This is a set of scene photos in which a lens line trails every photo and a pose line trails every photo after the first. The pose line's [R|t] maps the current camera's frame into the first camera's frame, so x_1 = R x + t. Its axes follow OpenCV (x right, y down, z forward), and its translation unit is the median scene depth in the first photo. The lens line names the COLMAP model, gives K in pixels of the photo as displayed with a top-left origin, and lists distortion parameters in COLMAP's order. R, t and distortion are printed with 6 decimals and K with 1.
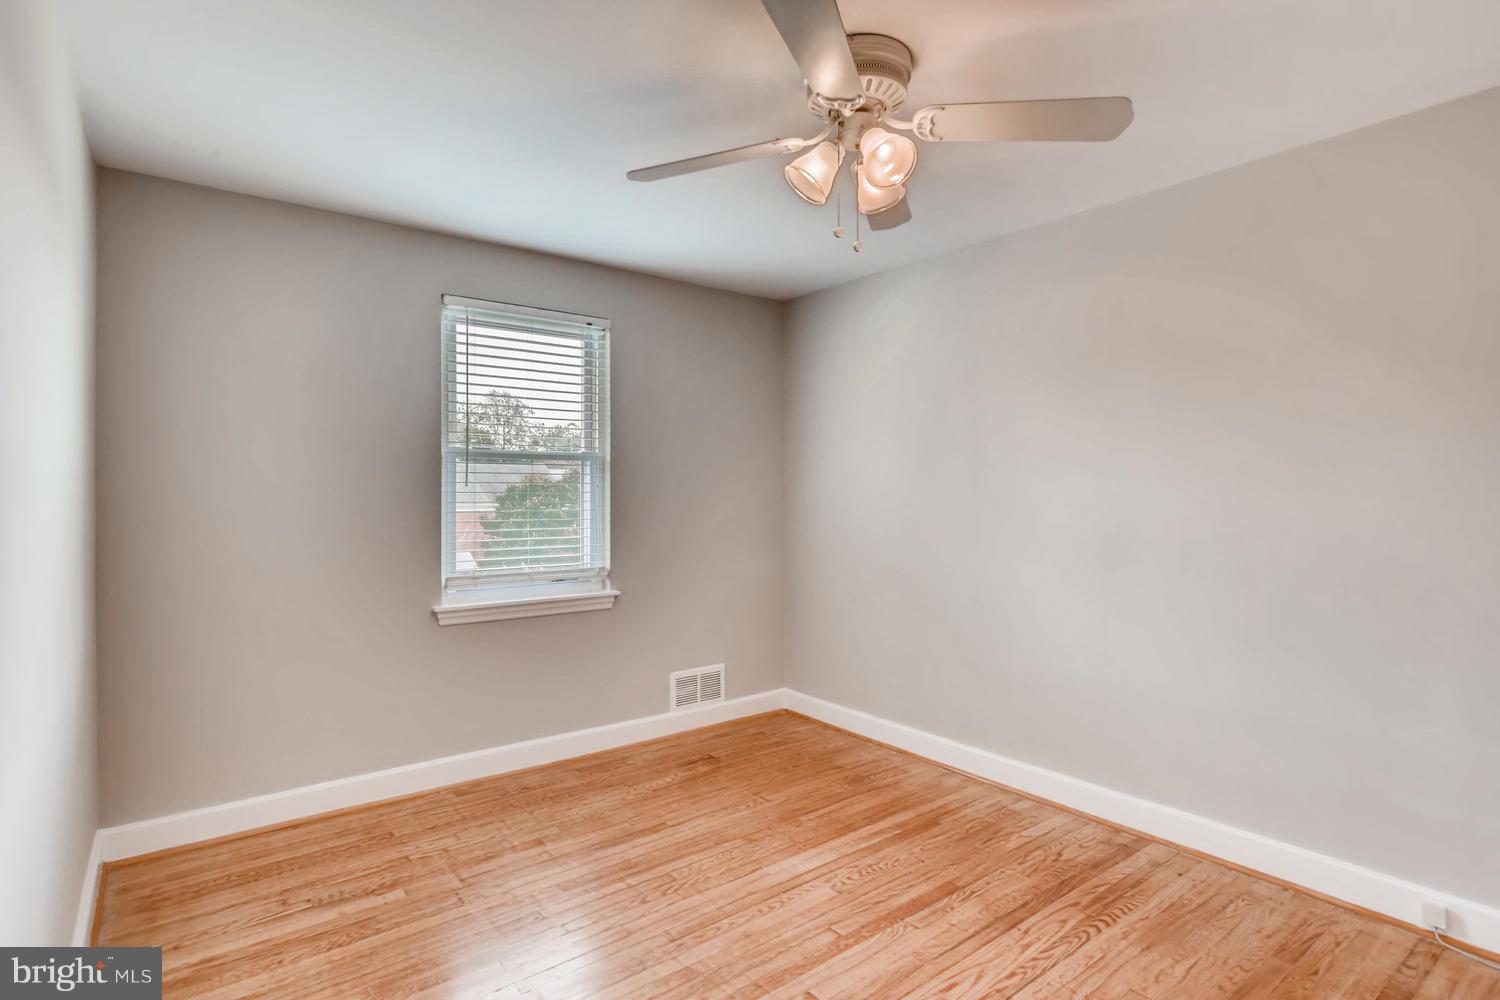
lens RADIAL K [[762.6, 0, 753.3], [0, 762.6, 502.2], [0, 0, 1]] dist [0.002270, 0.003141]
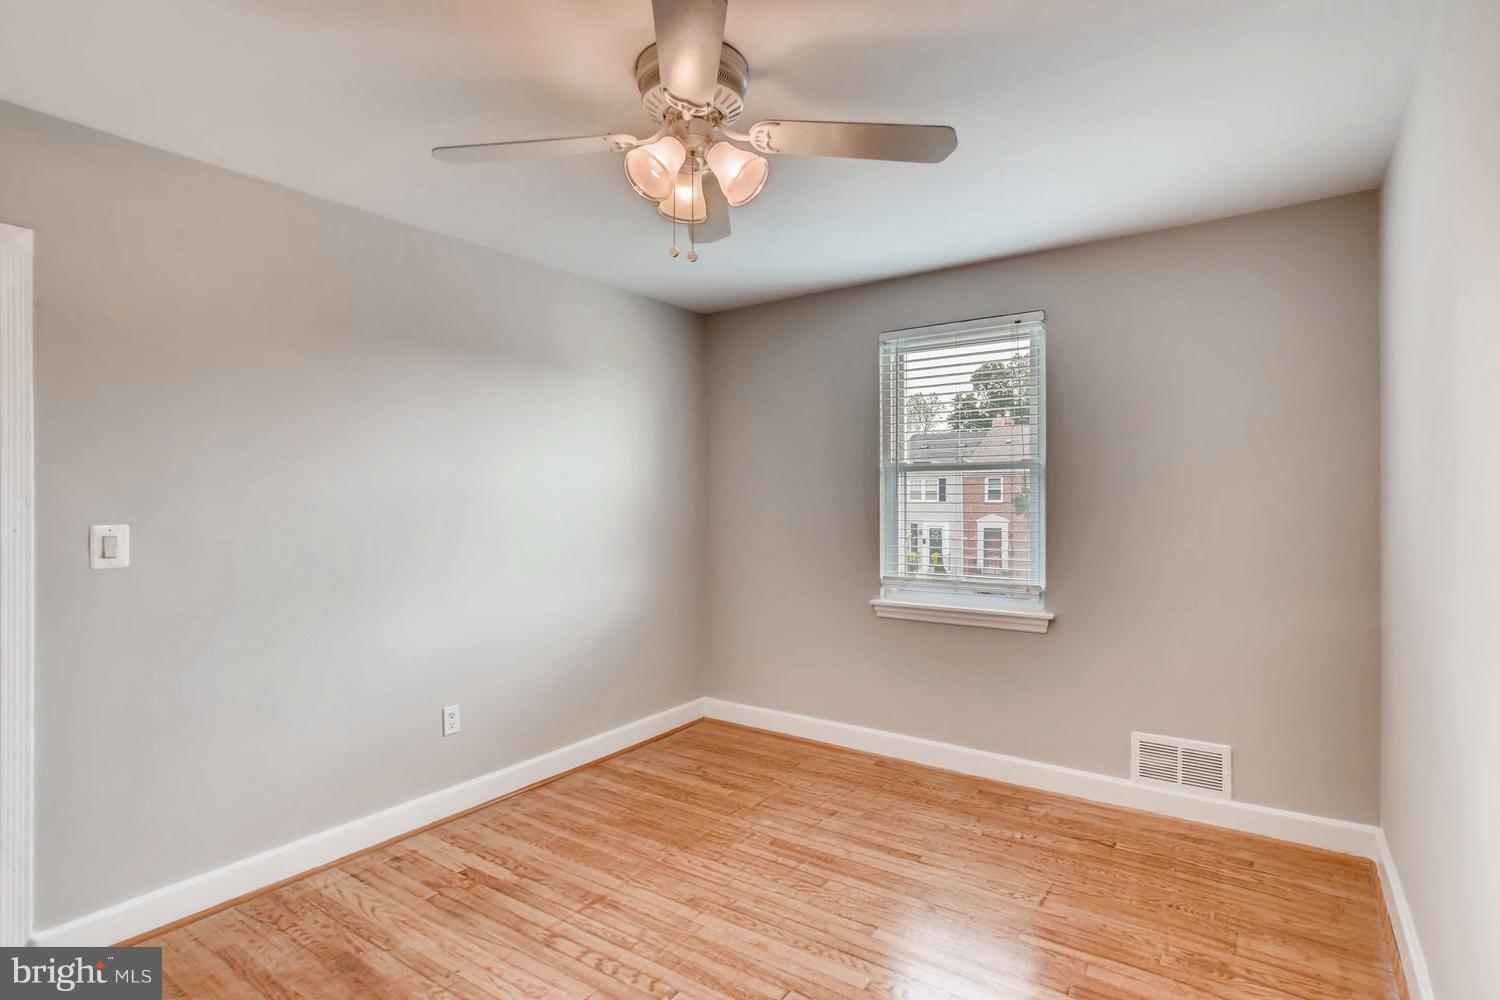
lens RADIAL K [[762.6, 0, 753.2], [0, 762.6, 503.1], [0, 0, 1]] dist [0.002270, 0.003141]
pose [[0.275892, 0.004485, -0.961178, 0.532708], [-0.005960, 0.999978, 0.002956, -0.012044], [0.961170, 0.004913, 0.275912, 0.394692]]
